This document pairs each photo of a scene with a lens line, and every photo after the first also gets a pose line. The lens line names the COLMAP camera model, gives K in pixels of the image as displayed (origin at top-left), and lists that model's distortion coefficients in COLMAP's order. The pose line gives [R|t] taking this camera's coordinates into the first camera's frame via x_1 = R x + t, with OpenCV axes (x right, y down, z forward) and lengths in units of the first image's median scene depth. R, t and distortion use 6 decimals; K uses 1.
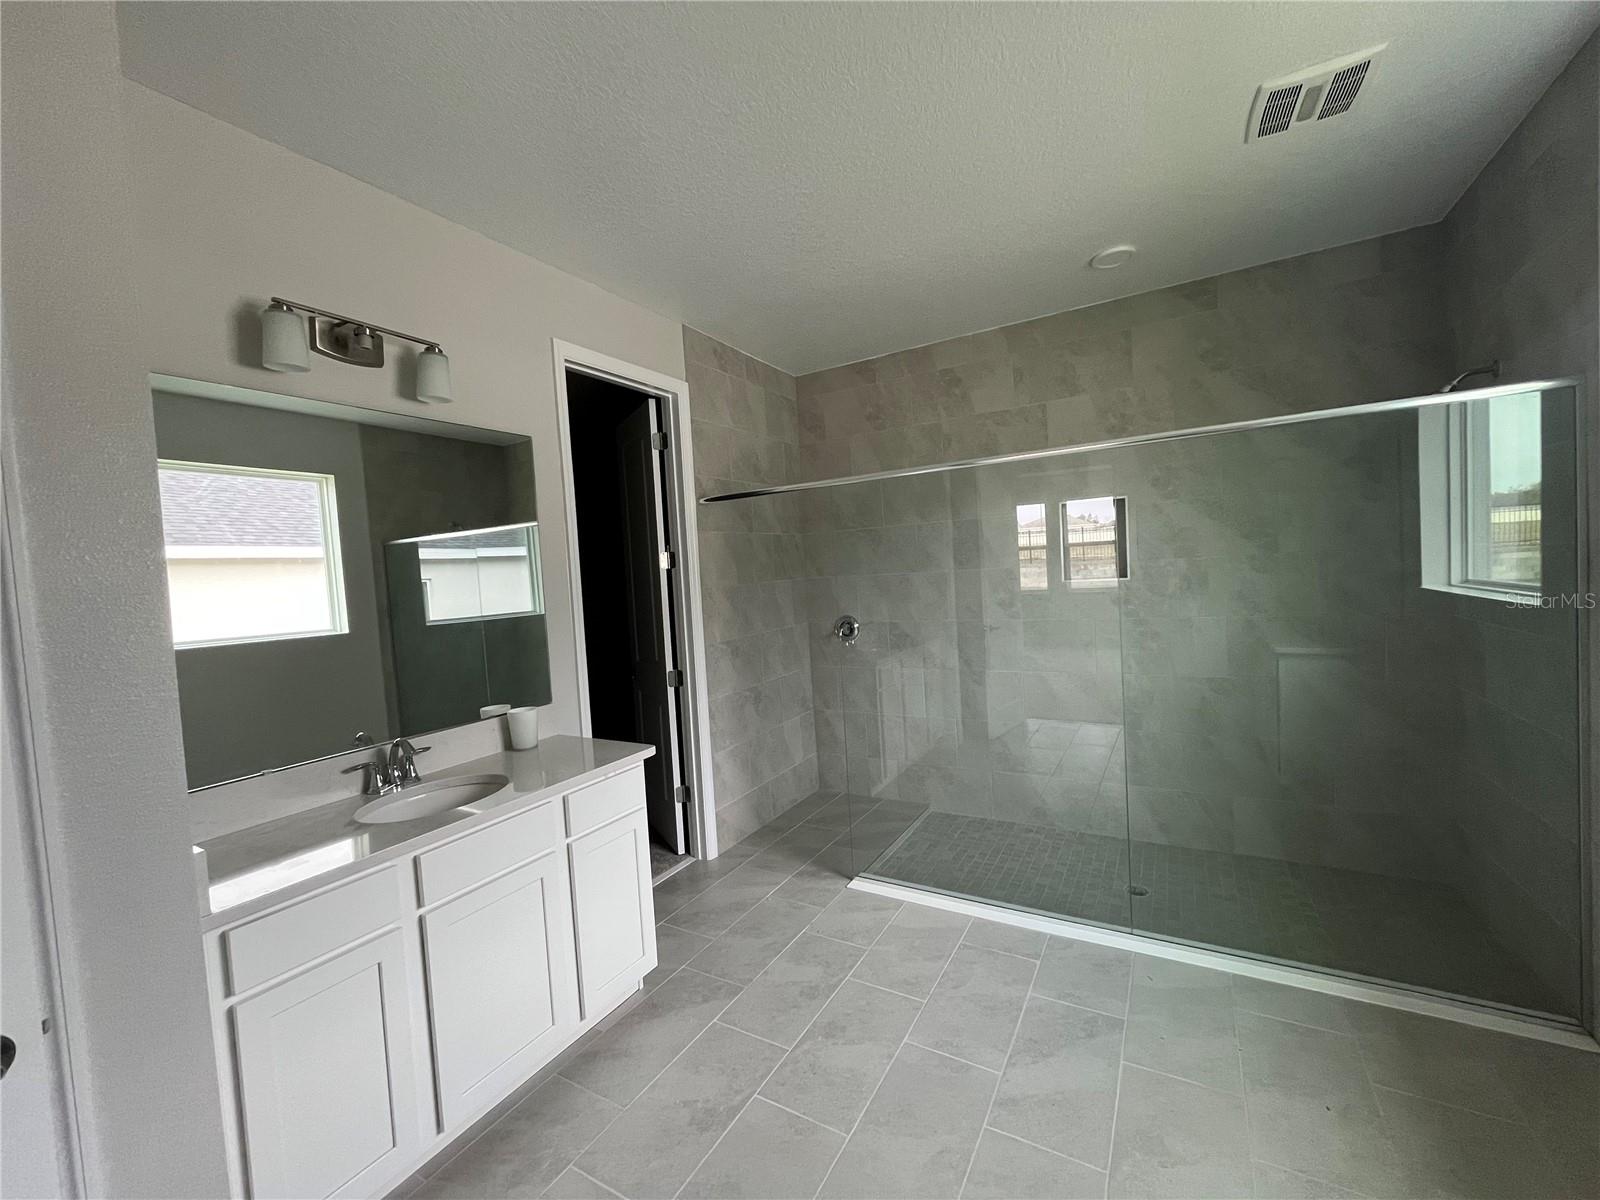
lens RADIAL K [[647.1, 0, 798.8], [0, 647.1, 597.8], [0, 0, 1]] dist [0.002393, -0.003045]
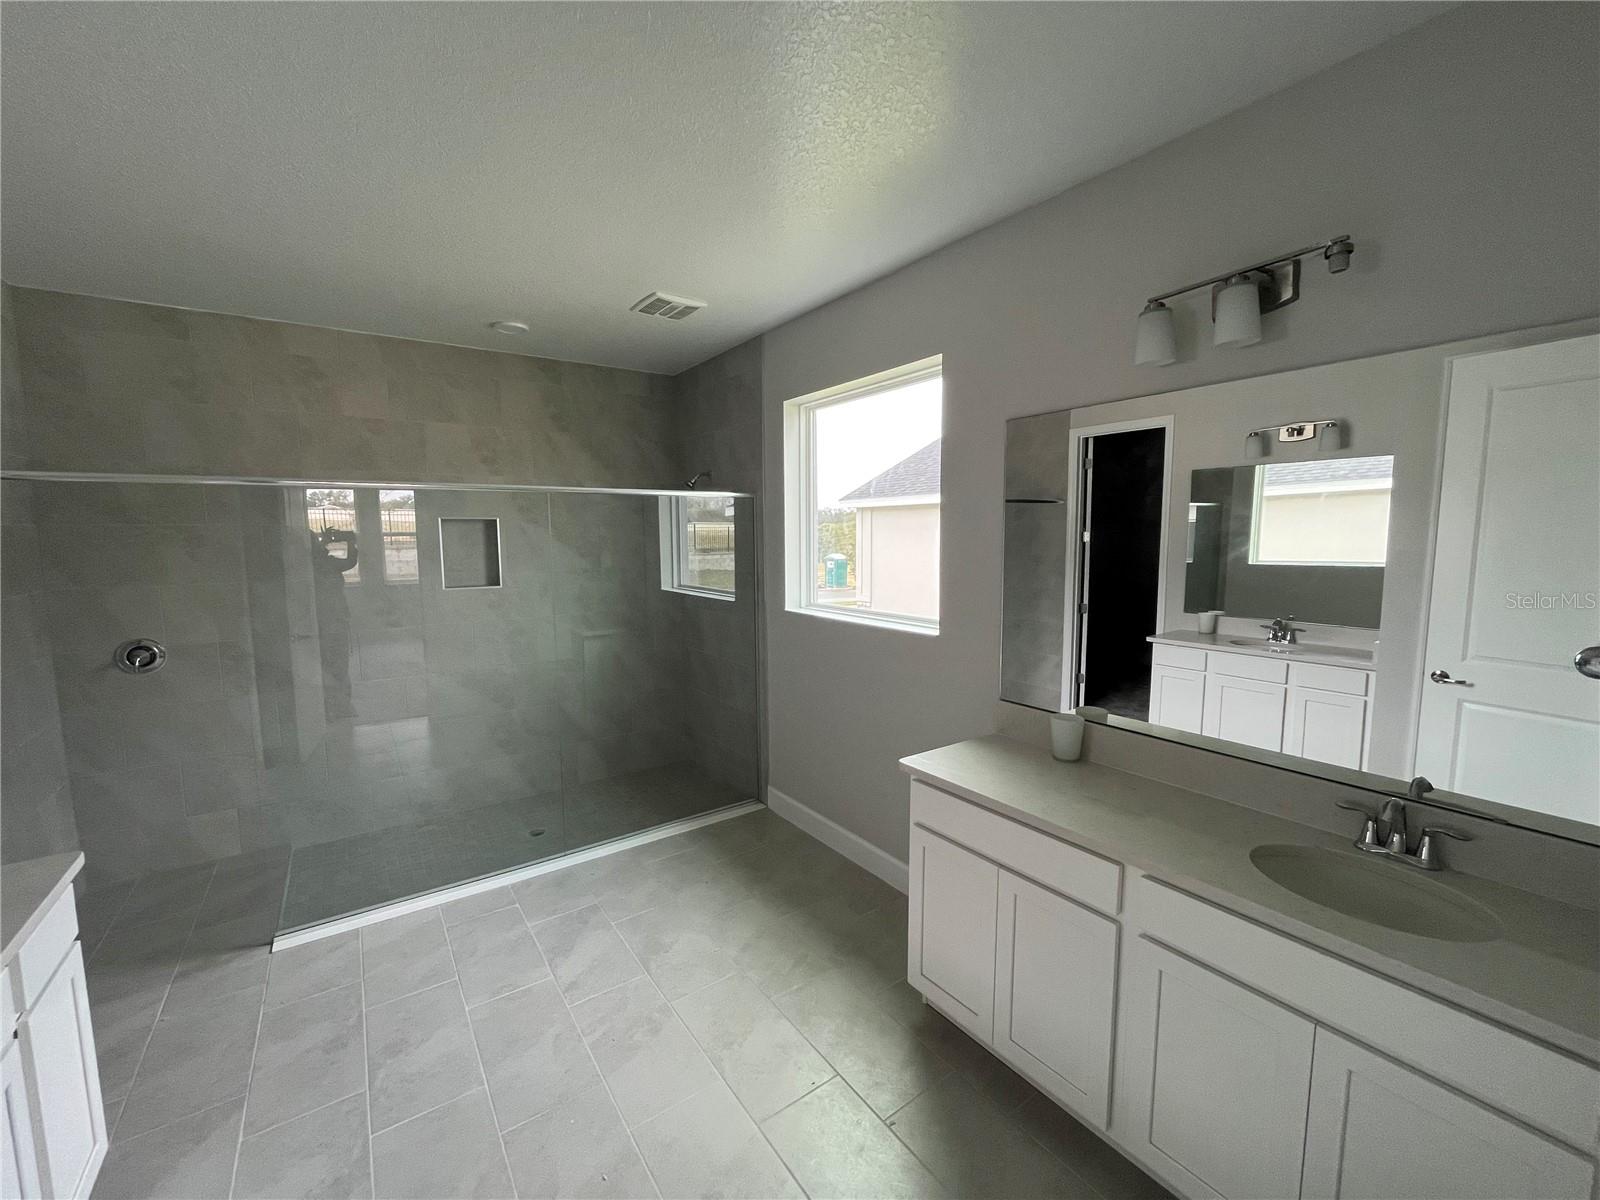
lens RADIAL K [[647.1, 0, 798.8], [0, 647.1, 597.8], [0, 0, 1]] dist [0.002393, -0.003045]
pose [[0.411798, -0.038228, 0.910473, -0.398532], [0.019380, 0.999261, 0.033190, -0.041981], [-0.911069, 0.003977, 0.412235, -0.000483]]
